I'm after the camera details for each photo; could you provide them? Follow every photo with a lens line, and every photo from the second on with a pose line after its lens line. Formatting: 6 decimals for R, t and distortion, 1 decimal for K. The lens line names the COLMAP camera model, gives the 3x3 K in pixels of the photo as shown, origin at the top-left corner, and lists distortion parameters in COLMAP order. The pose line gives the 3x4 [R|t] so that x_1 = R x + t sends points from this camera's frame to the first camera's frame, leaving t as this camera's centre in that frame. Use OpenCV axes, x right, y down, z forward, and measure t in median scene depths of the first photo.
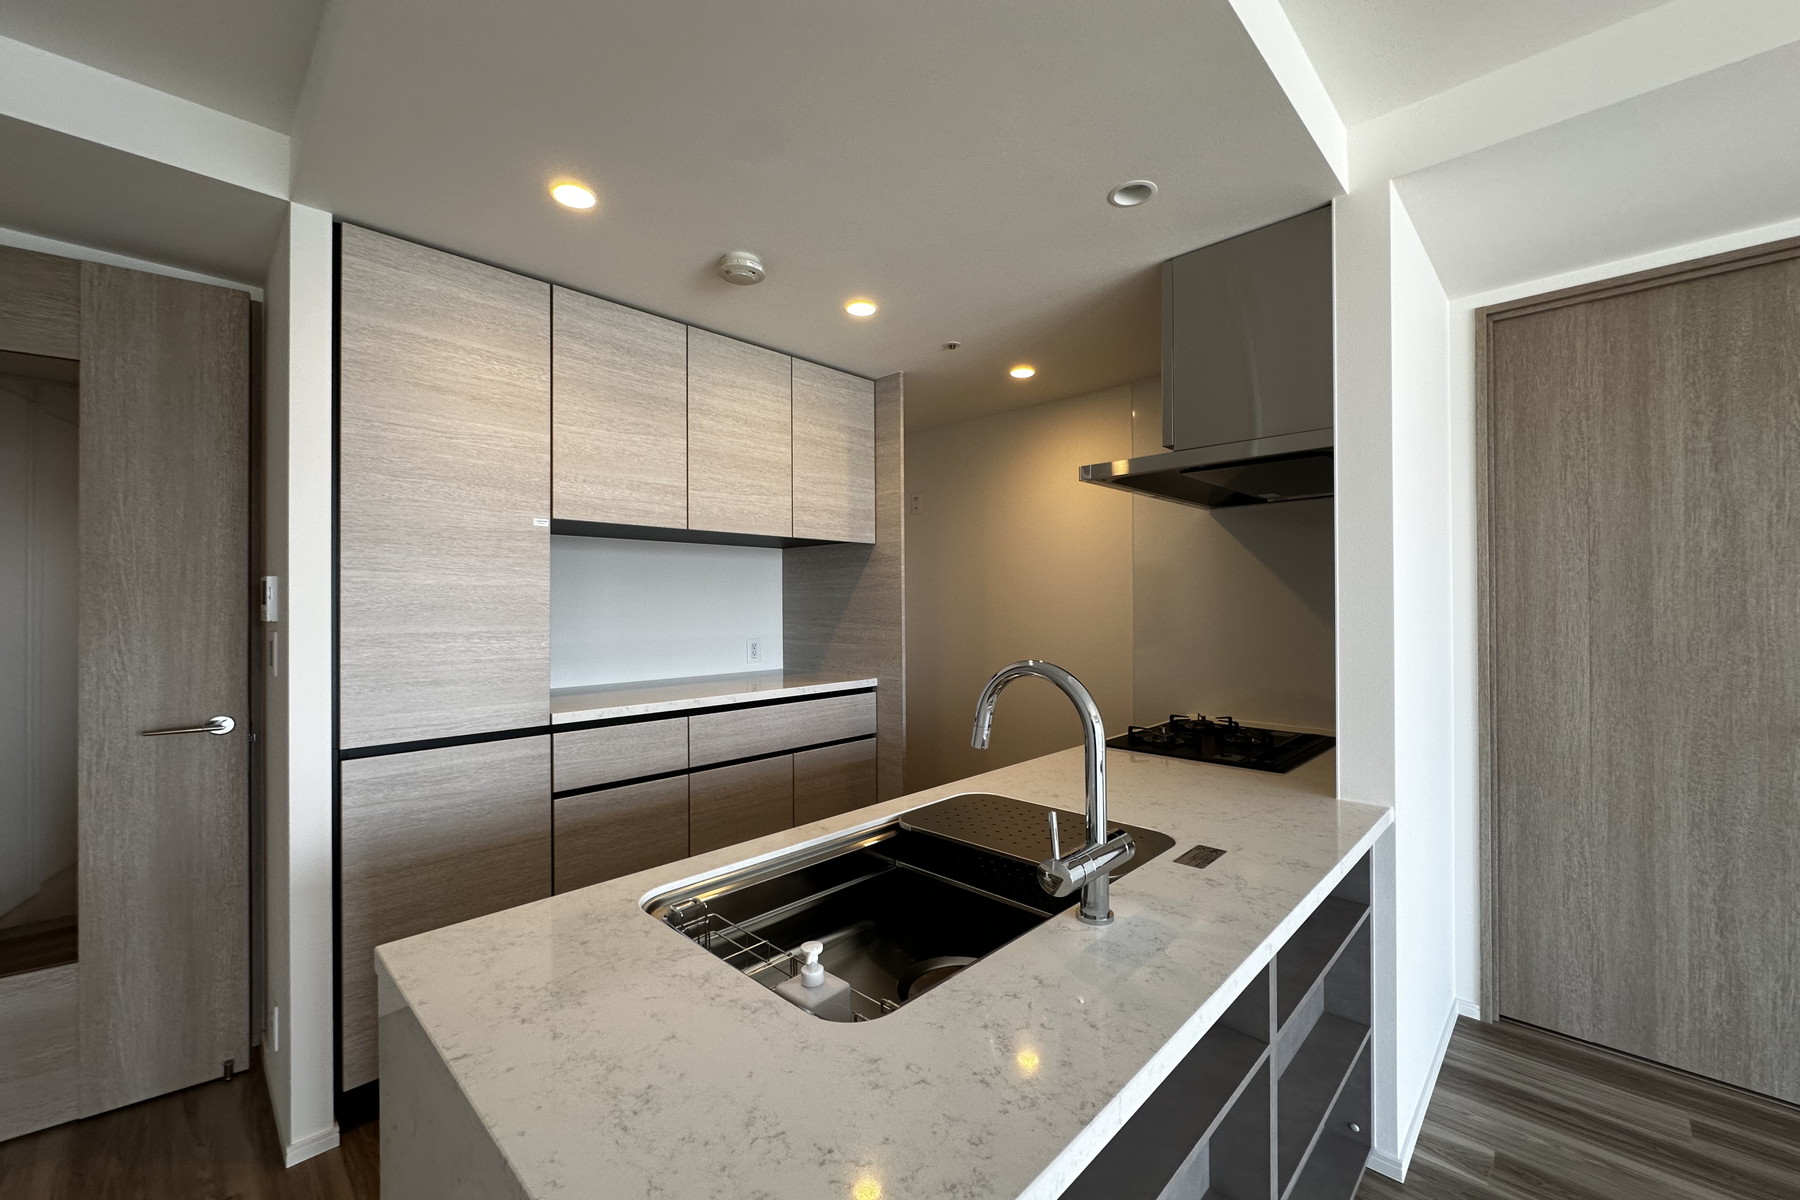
lens RADIAL K [[720.4, 0, 902.9], [0, 720.4, 597.2], [0, 0, 1]] dist [-0.005411, 0.000173]
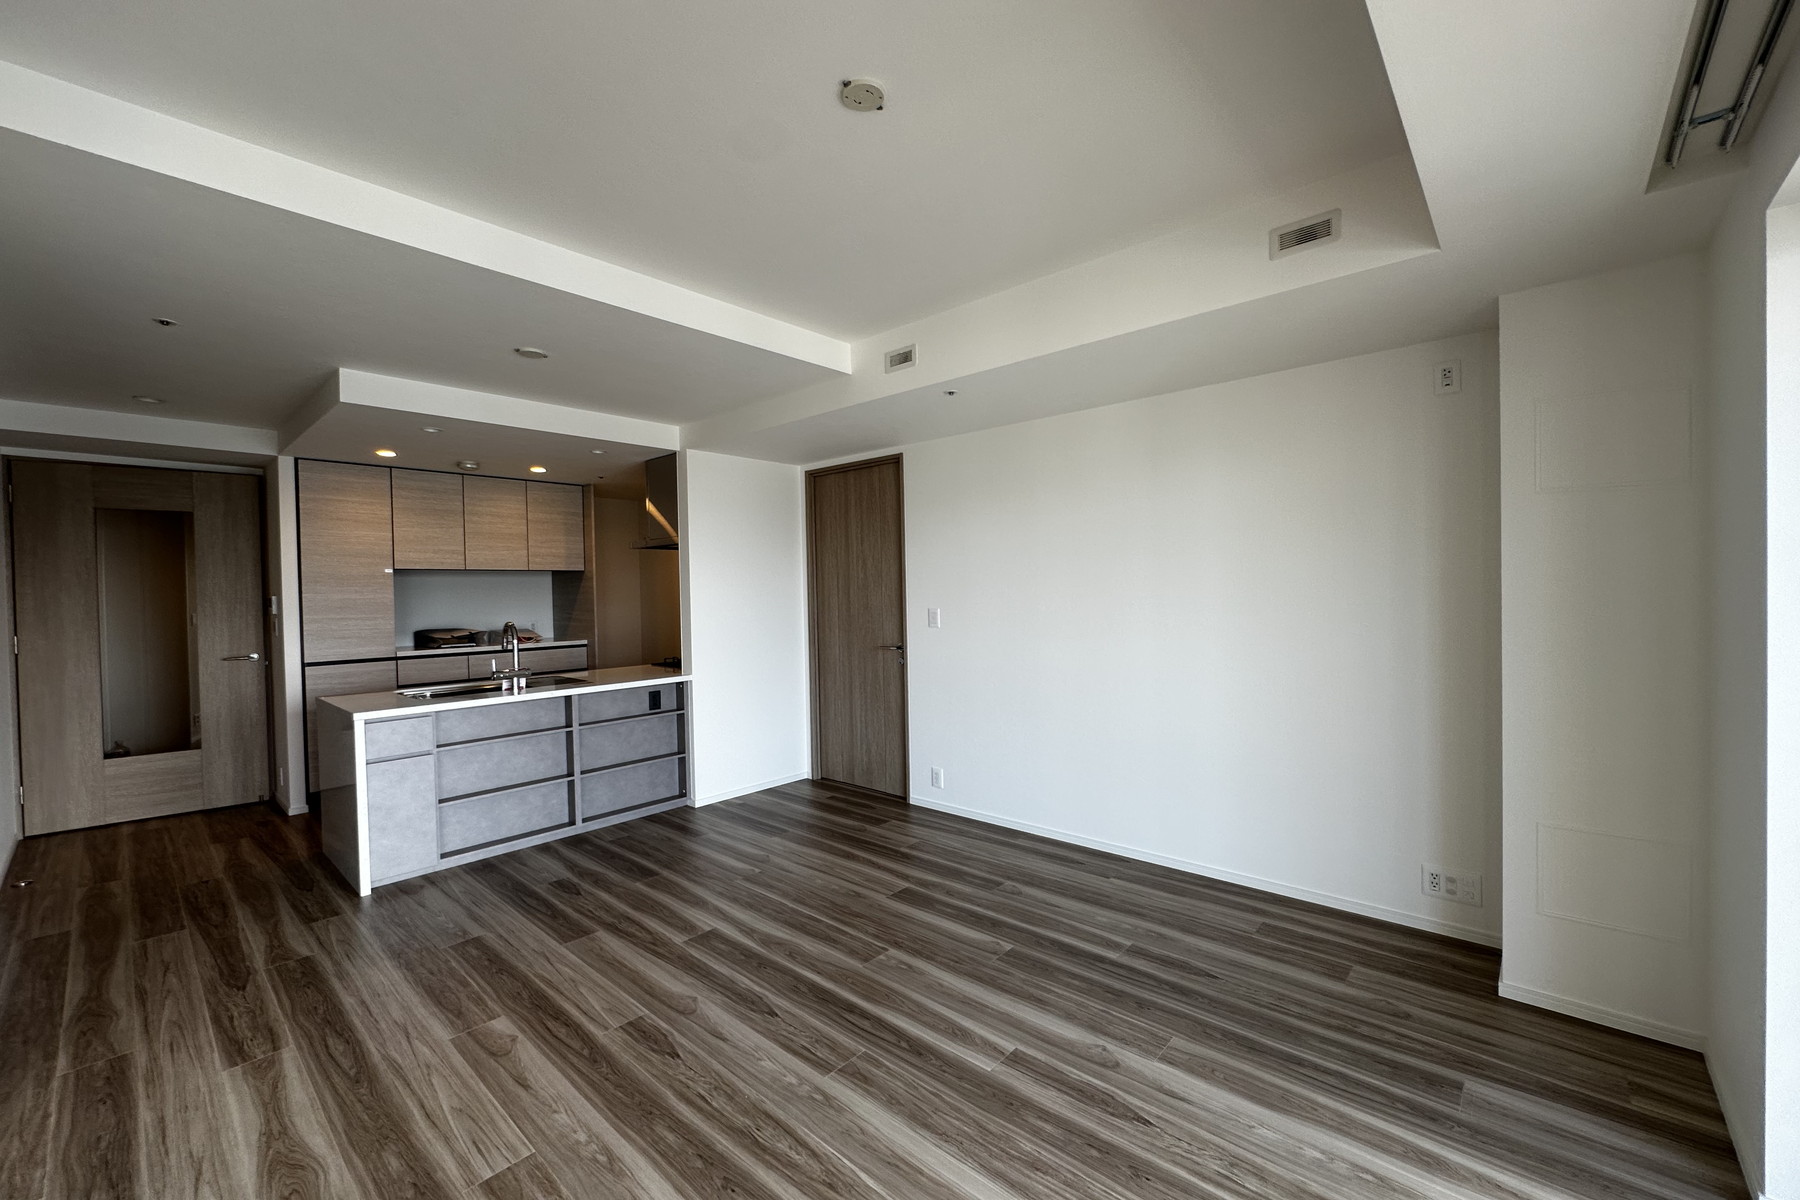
lens RADIAL K [[720.4, 0, 906.1], [0, 720.4, 602.9], [0, 0, 1]] dist [-0.005411, 0.000173]
pose [[0.999183, -0.013933, 0.037928, 1.166419], [0.012980, 0.999596, 0.025266, -0.038261], [-0.038265, -0.024753, 0.998961, -1.503853]]
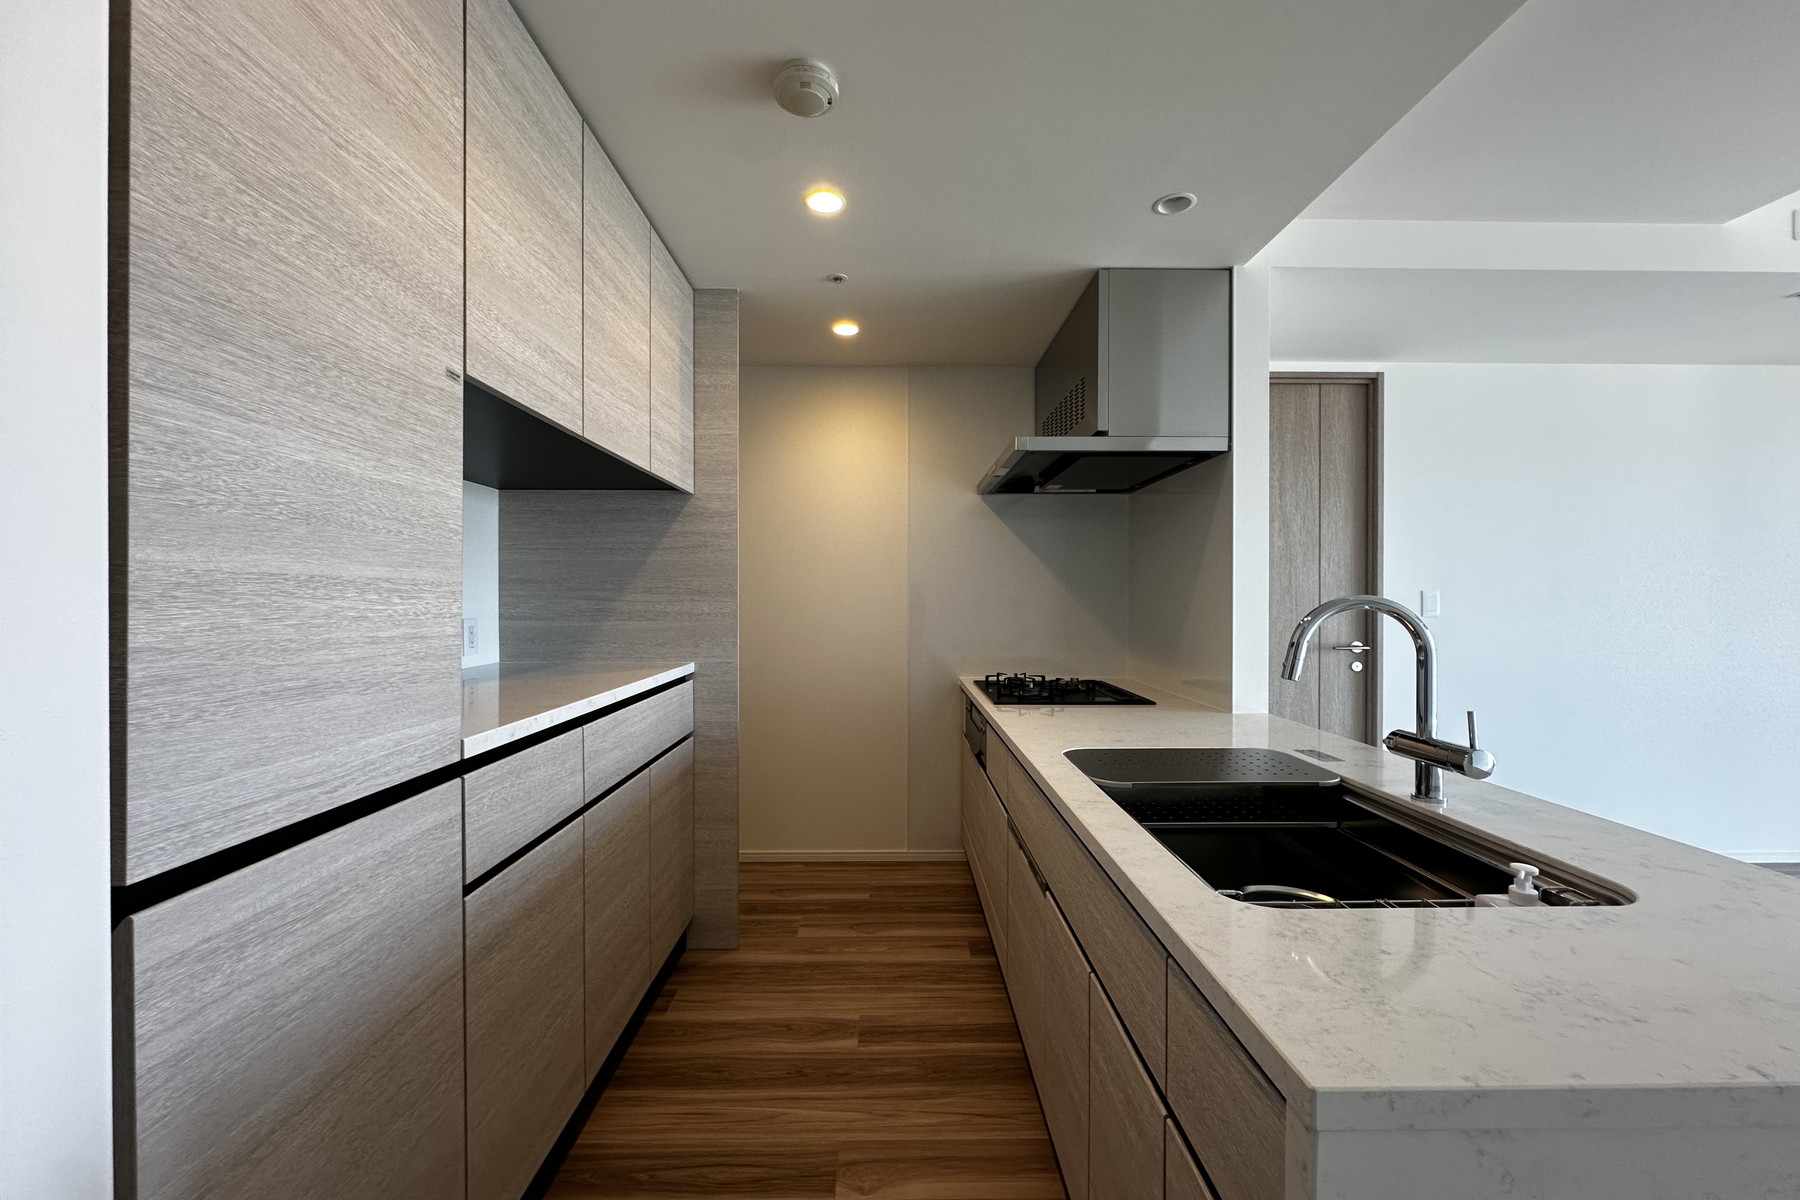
lens RADIAL K [[720.4, 0, 898.8], [0, 720.4, 598.0], [0, 0, 1]] dist [-0.005411, 0.000173]
pose [[0.708736, 0.003864, 0.705464, -0.682549], [-0.008158, 0.999963, 0.002720, 0.057142], [-0.705427, -0.007683, 0.708741, 0.423881]]
